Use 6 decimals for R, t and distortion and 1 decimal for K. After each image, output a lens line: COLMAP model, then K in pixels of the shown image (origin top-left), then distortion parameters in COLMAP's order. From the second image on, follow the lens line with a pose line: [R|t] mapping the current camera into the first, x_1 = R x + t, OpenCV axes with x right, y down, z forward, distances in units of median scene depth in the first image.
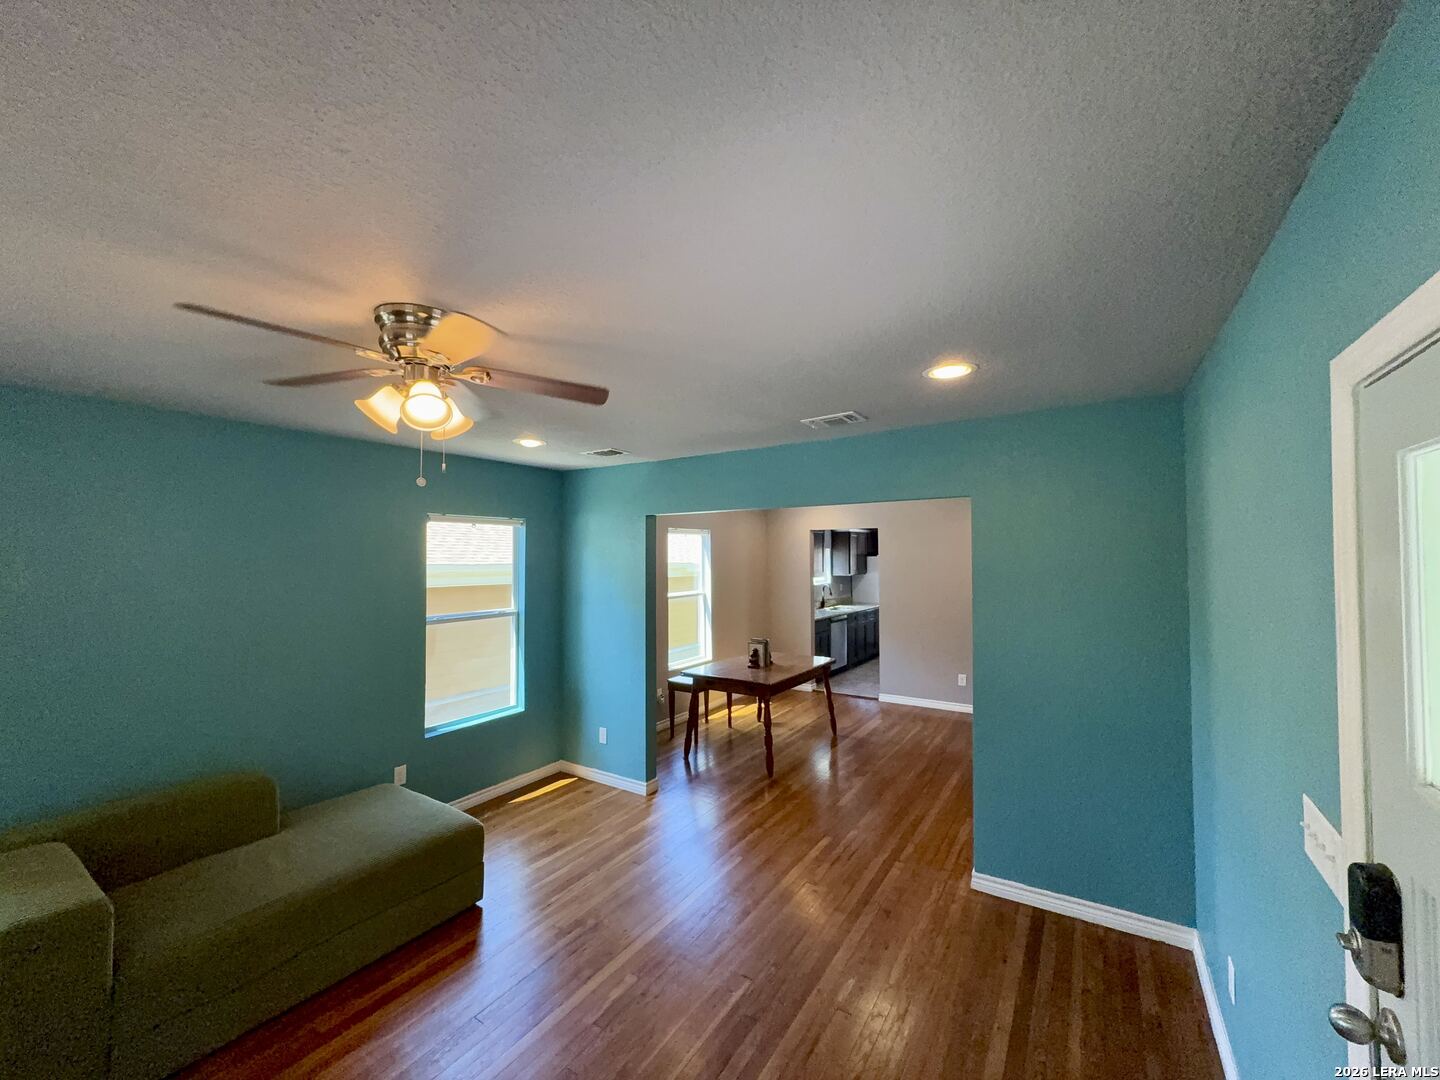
lens RADIAL K [[603.0, 0, 720.0], [0, 603.0, 540.0], [0, 0, 1]] dist [-0.000434, -0.000287]
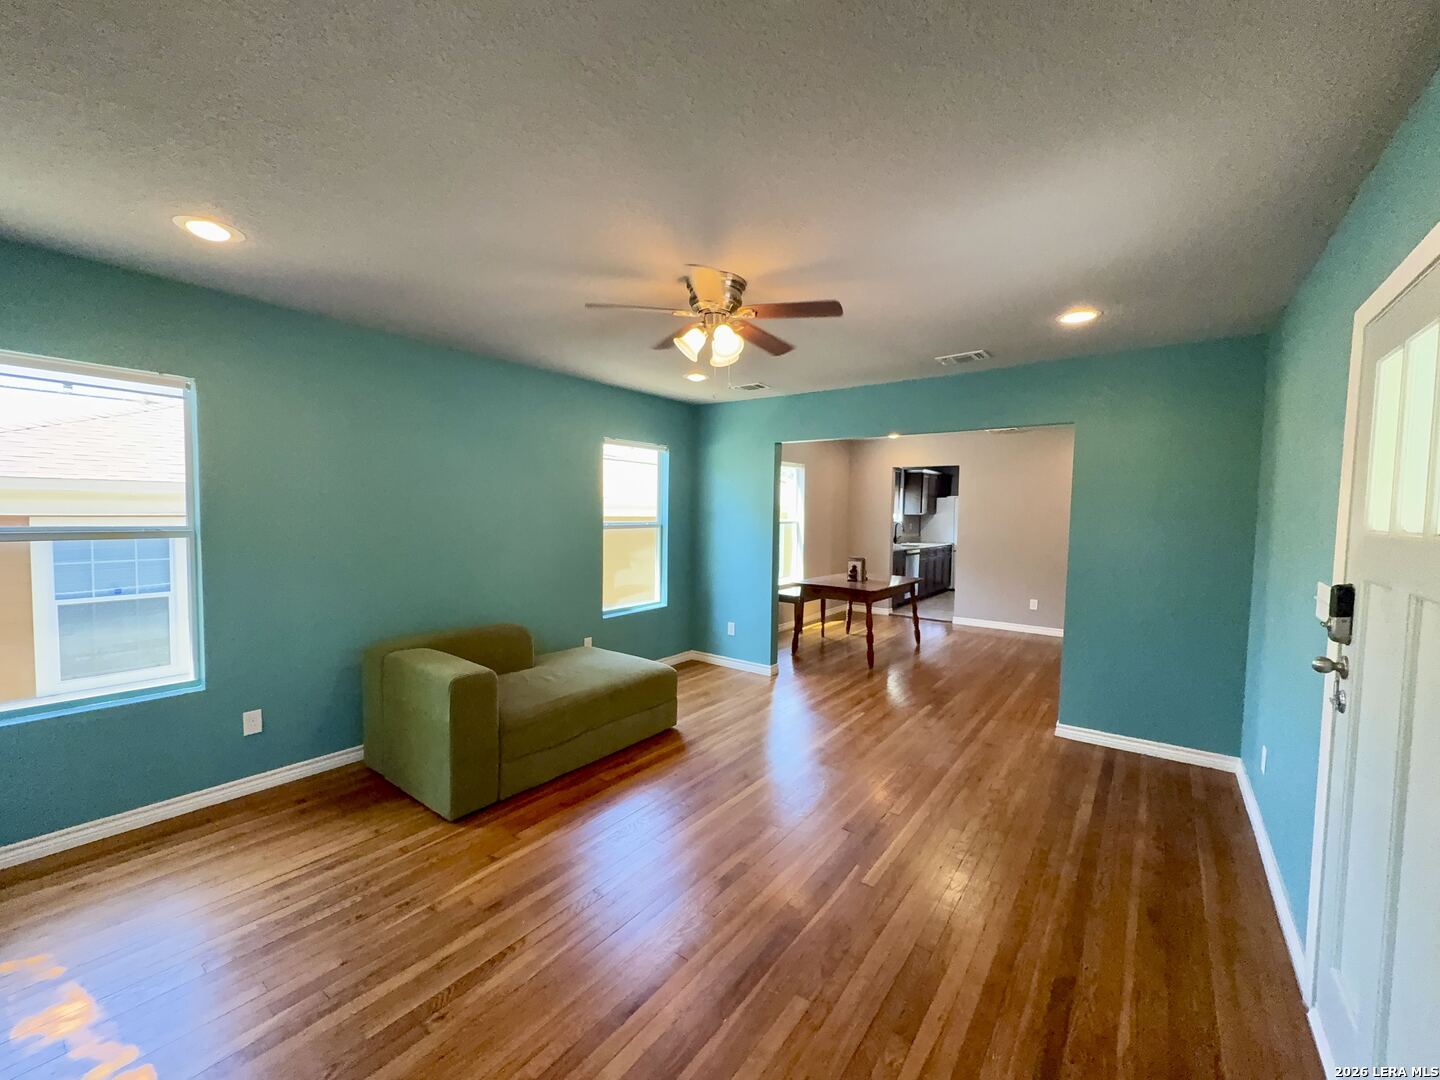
lens RADIAL K [[584.1, 0, 738.0], [0, 584.1, 536.0], [0, 0, 1]] dist [-0.001996, -0.000303]
pose [[0.997149, 0.022448, -0.072047, -0.116483], [-0.015974, 0.995886, 0.089196, 0.041810], [0.073753, -0.087791, 0.993405, -0.159314]]
